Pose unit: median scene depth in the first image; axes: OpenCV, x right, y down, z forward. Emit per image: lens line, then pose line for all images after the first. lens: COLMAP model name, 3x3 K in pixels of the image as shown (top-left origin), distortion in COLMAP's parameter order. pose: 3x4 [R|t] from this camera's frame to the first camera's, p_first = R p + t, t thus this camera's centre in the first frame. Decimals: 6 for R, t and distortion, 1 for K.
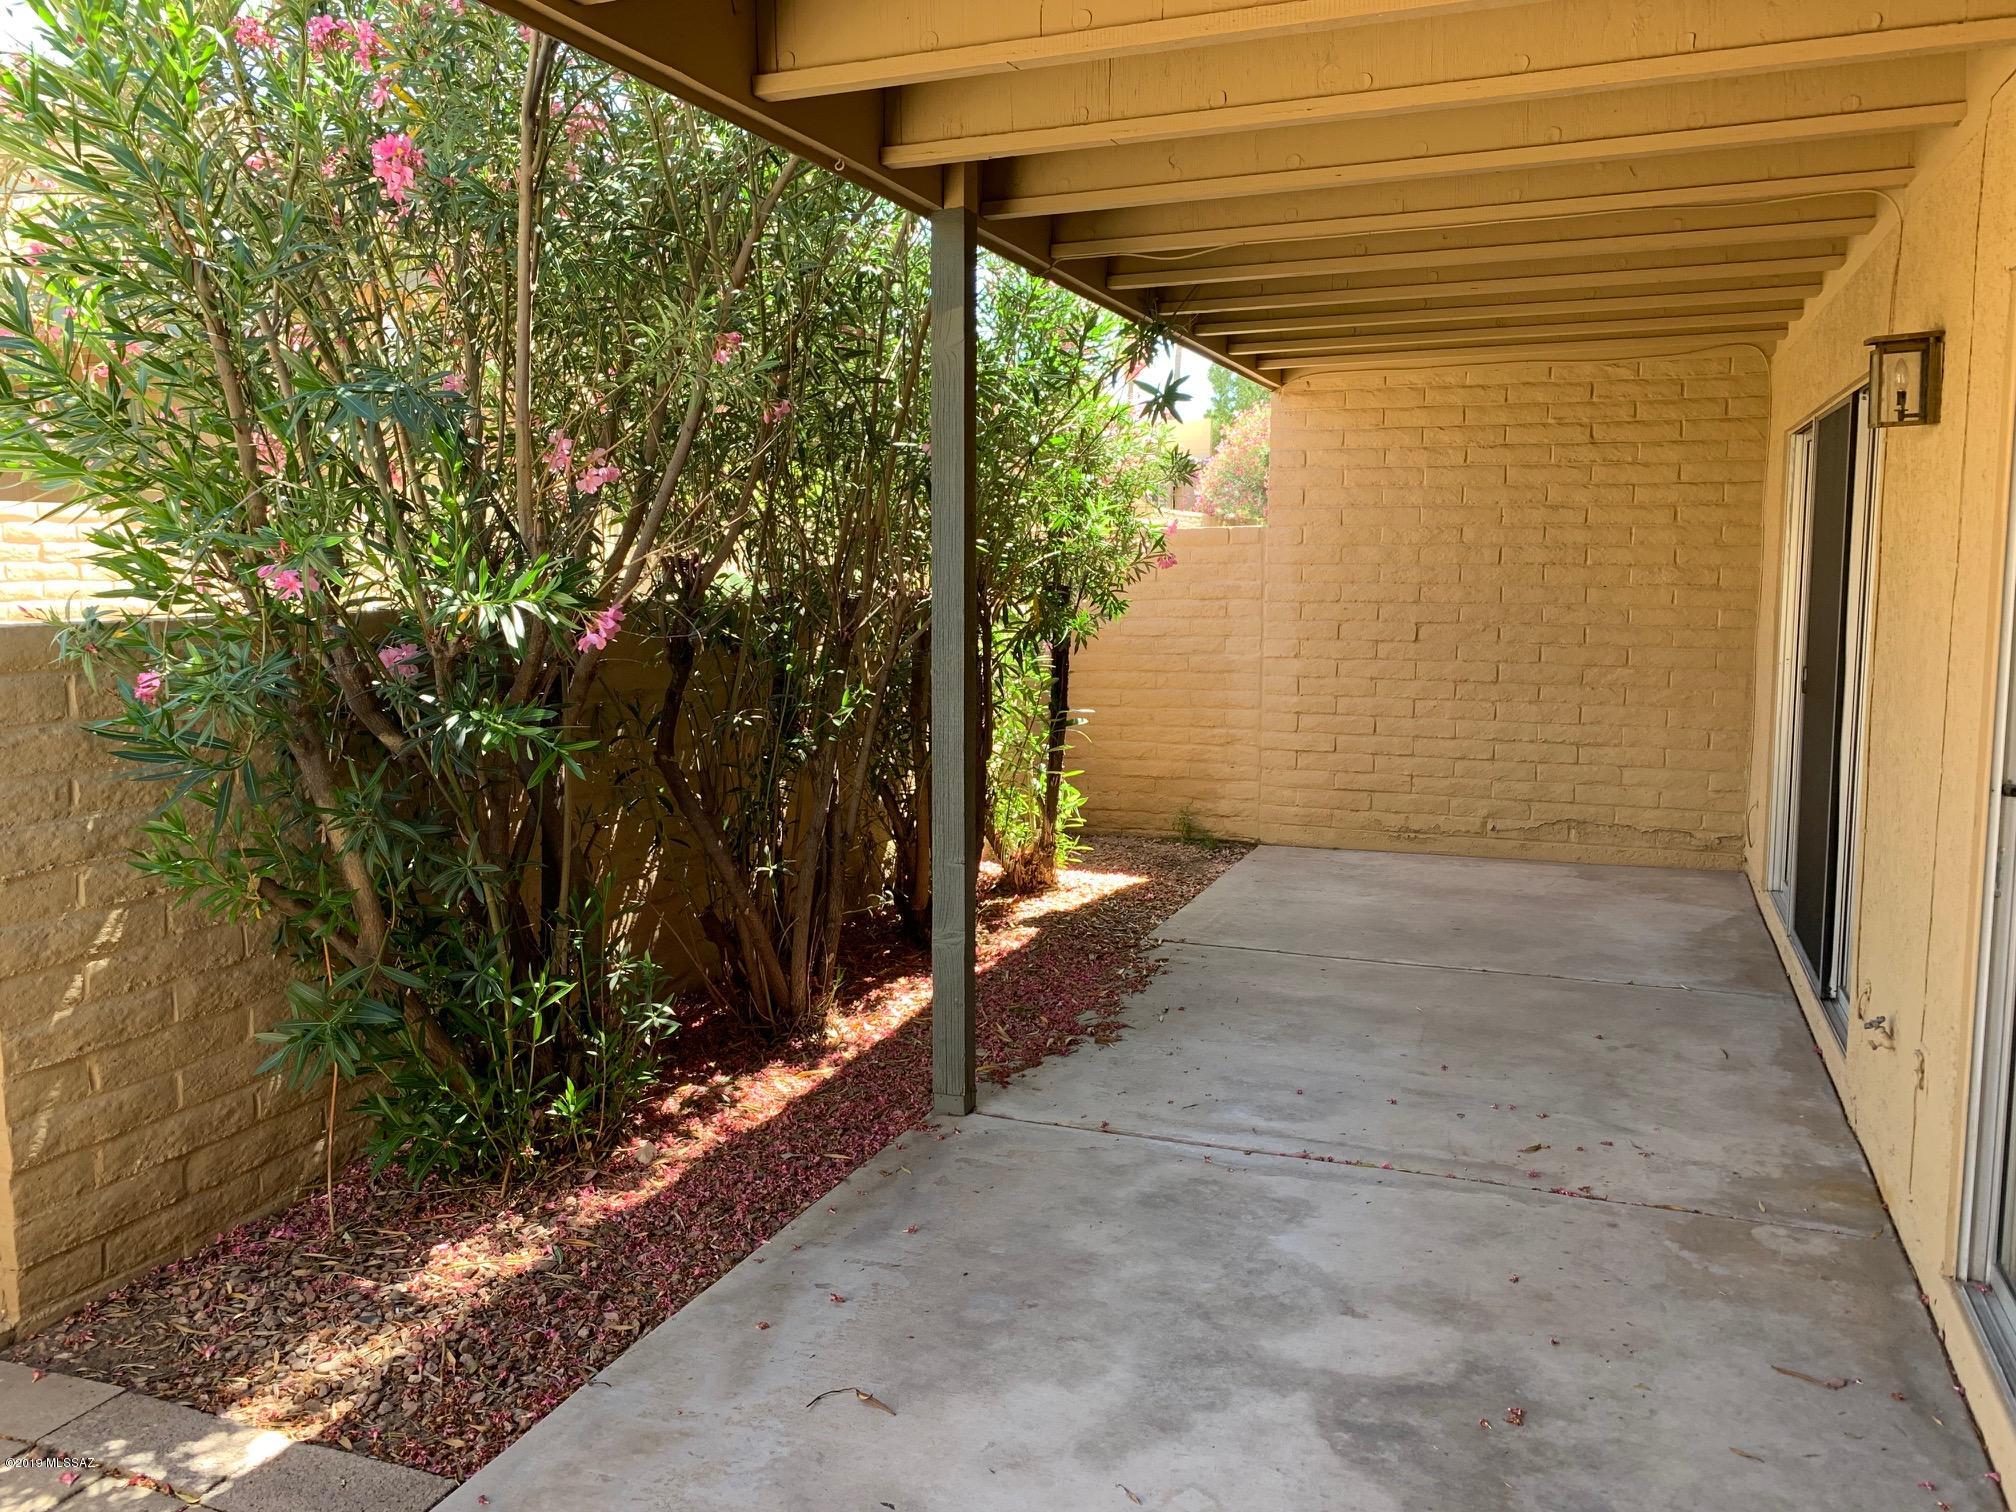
lens RADIAL K [[1545.1, 0, 1013.4], [0, 1545.1, 734.1], [0, 0, 1]] dist [0.089107, -0.081157]
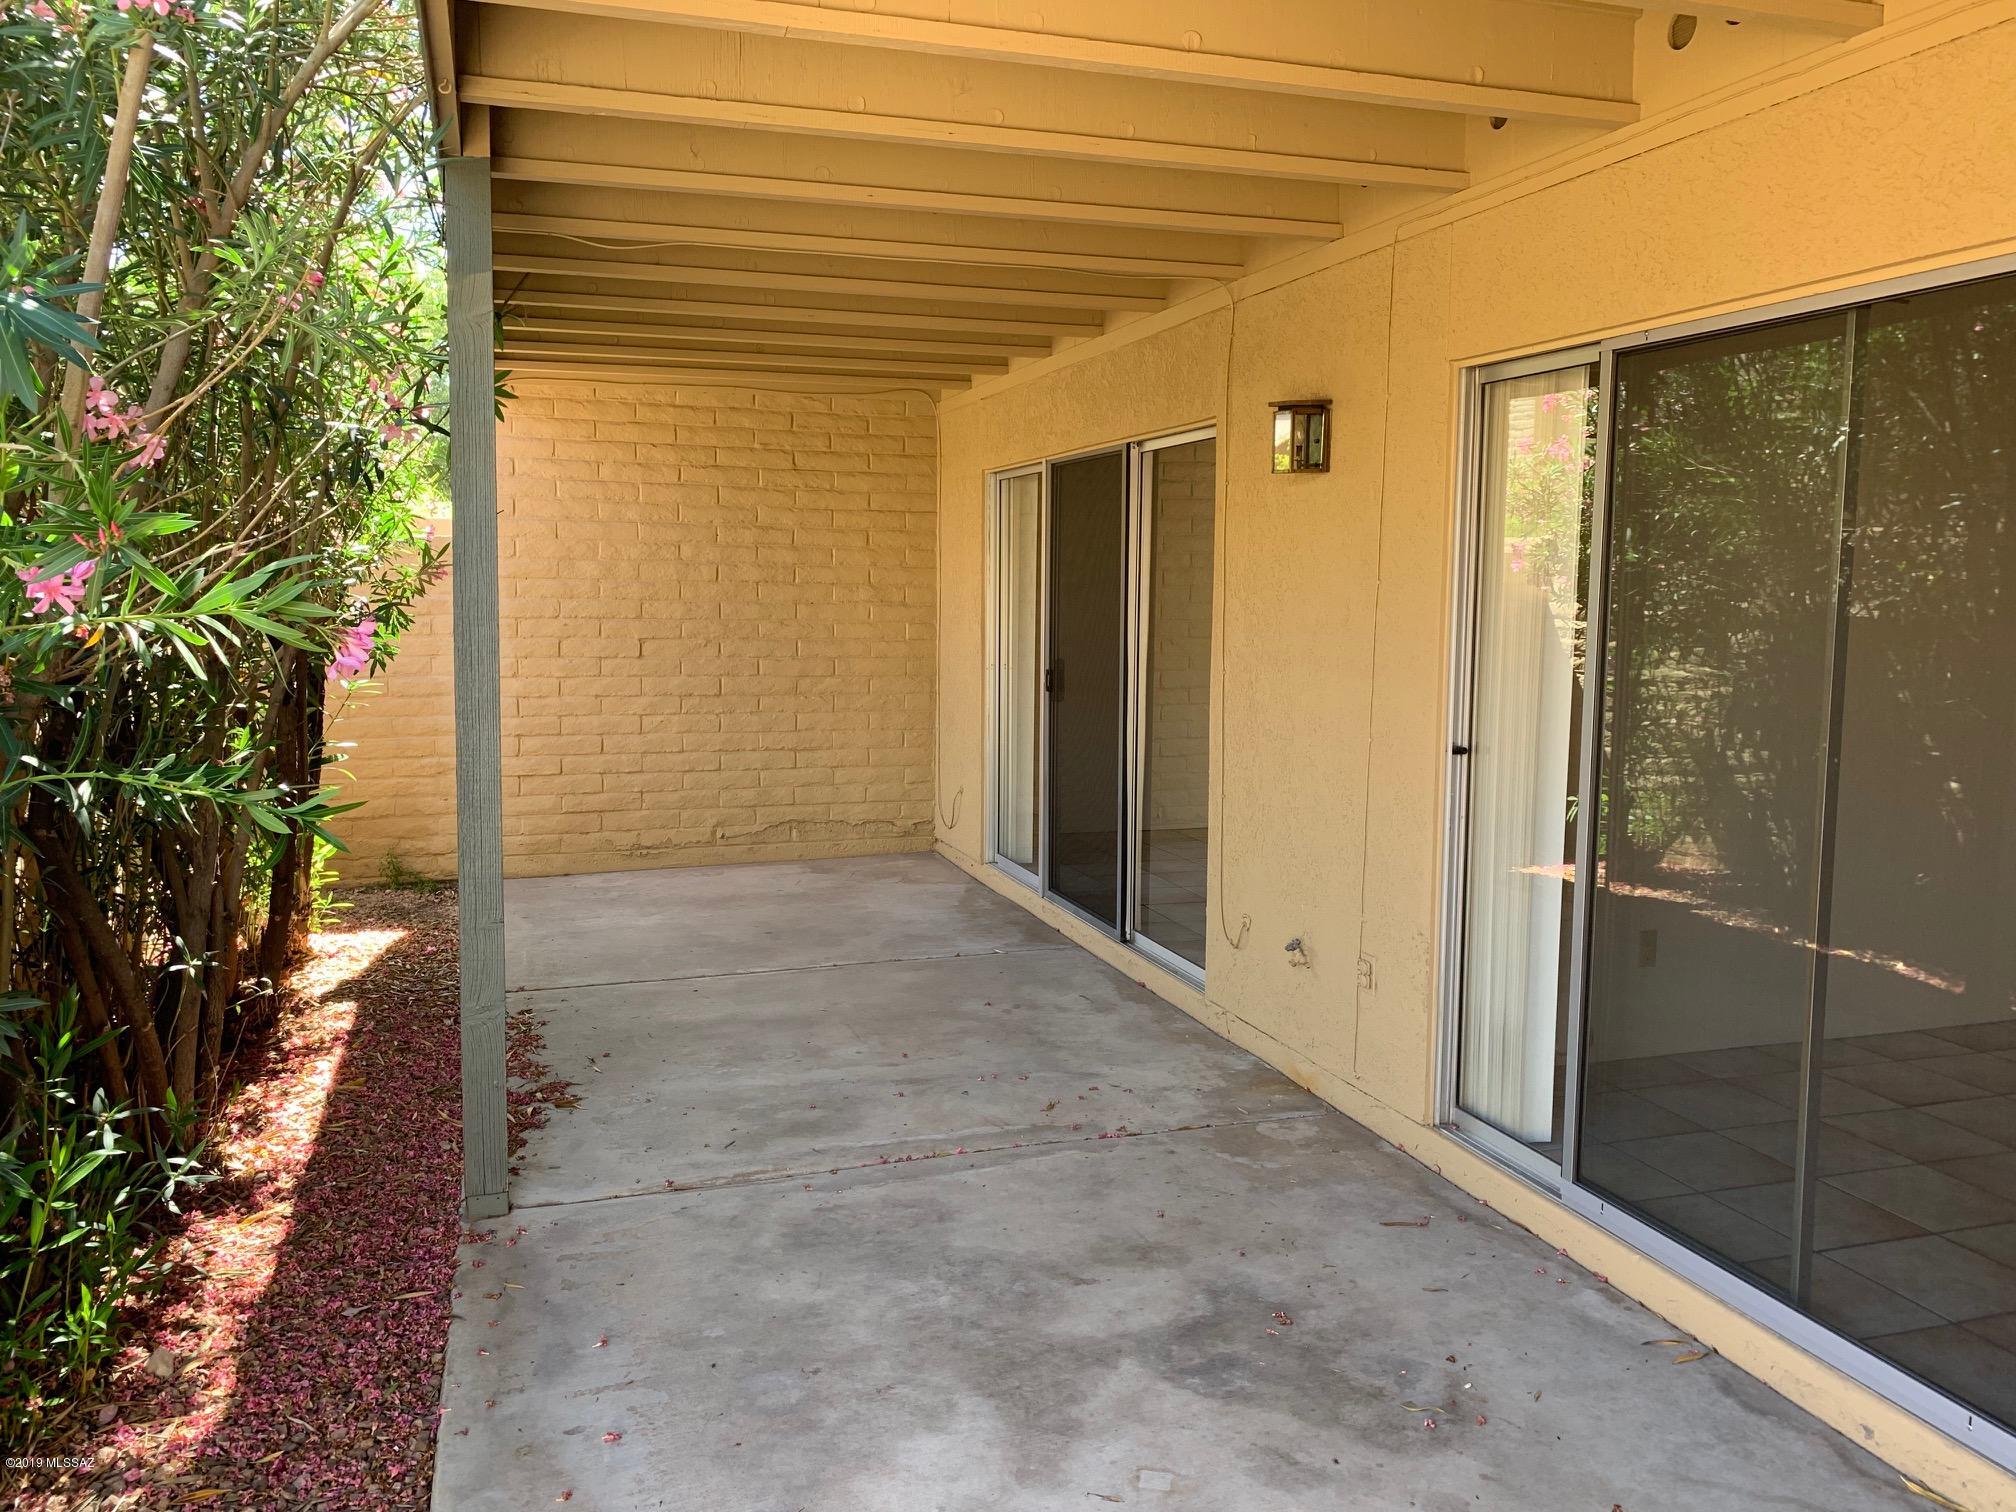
lens RADIAL K [[1545.1, 0, 1002.9], [0, 1545.1, 749.6], [0, 0, 1]] dist [0.089107, -0.081157]
pose [[0.784454, -0.062414, 0.617039, -0.289344], [0.063485, 0.997778, 0.020215, -0.009940], [-0.616929, 0.023315, 0.786673, 0.120481]]
